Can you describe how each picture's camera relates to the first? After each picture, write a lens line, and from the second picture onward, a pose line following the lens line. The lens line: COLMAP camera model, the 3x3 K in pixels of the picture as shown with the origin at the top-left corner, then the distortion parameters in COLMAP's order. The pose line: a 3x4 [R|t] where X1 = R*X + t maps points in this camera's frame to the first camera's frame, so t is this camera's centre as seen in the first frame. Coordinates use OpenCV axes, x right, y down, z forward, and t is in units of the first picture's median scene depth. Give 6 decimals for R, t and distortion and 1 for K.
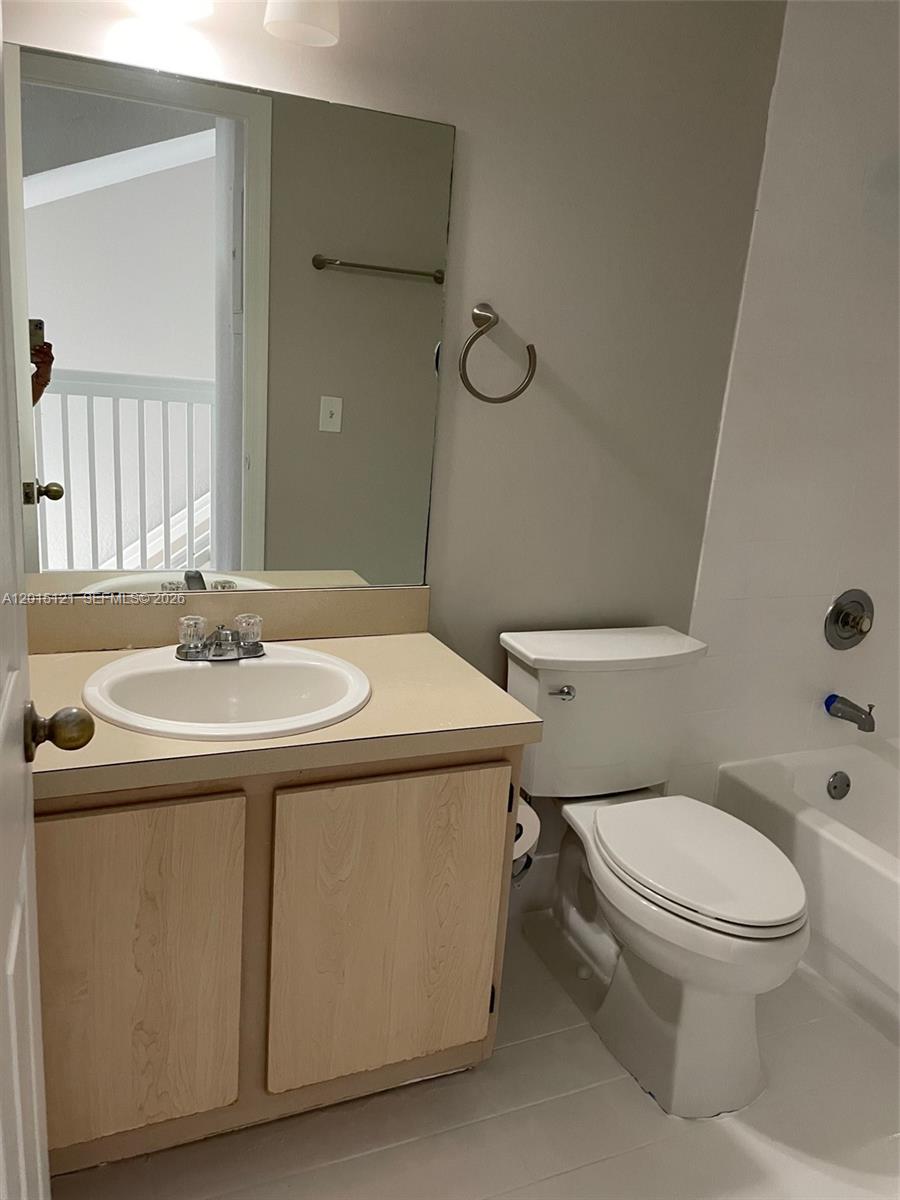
lens RADIAL K [[906.3, 0, 454.6], [0, 906.3, 601.3], [0, 0, 1]] dist [0.076190, -0.089696]
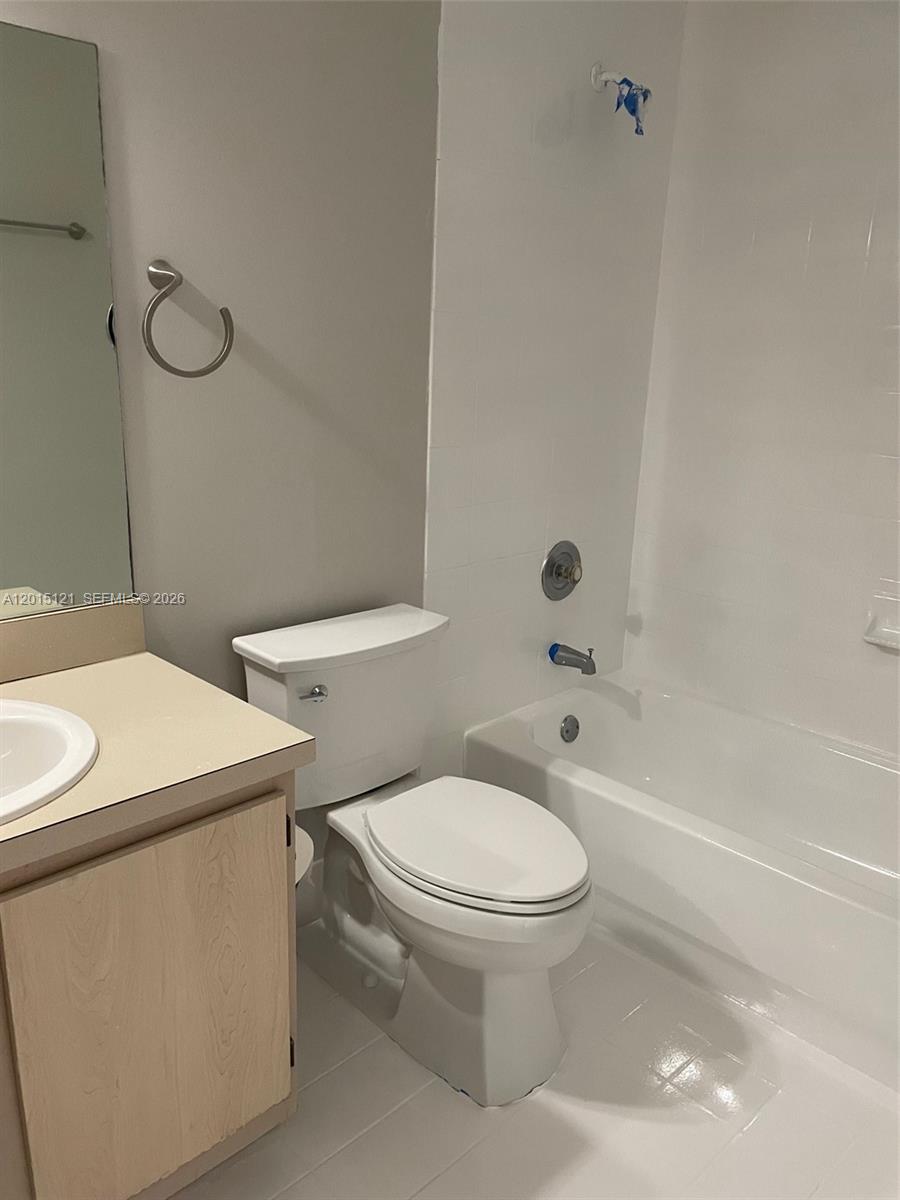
lens RADIAL K [[906.3, 0, 451.7], [0, 906.3, 606.1], [0, 0, 1]] dist [0.076190, -0.089696]
pose [[0.932506, -0.138624, 0.333492, -0.042831], [0.124057, 0.990164, 0.064699, -0.027983], [-0.339180, -0.018960, 0.940530, 0.093851]]
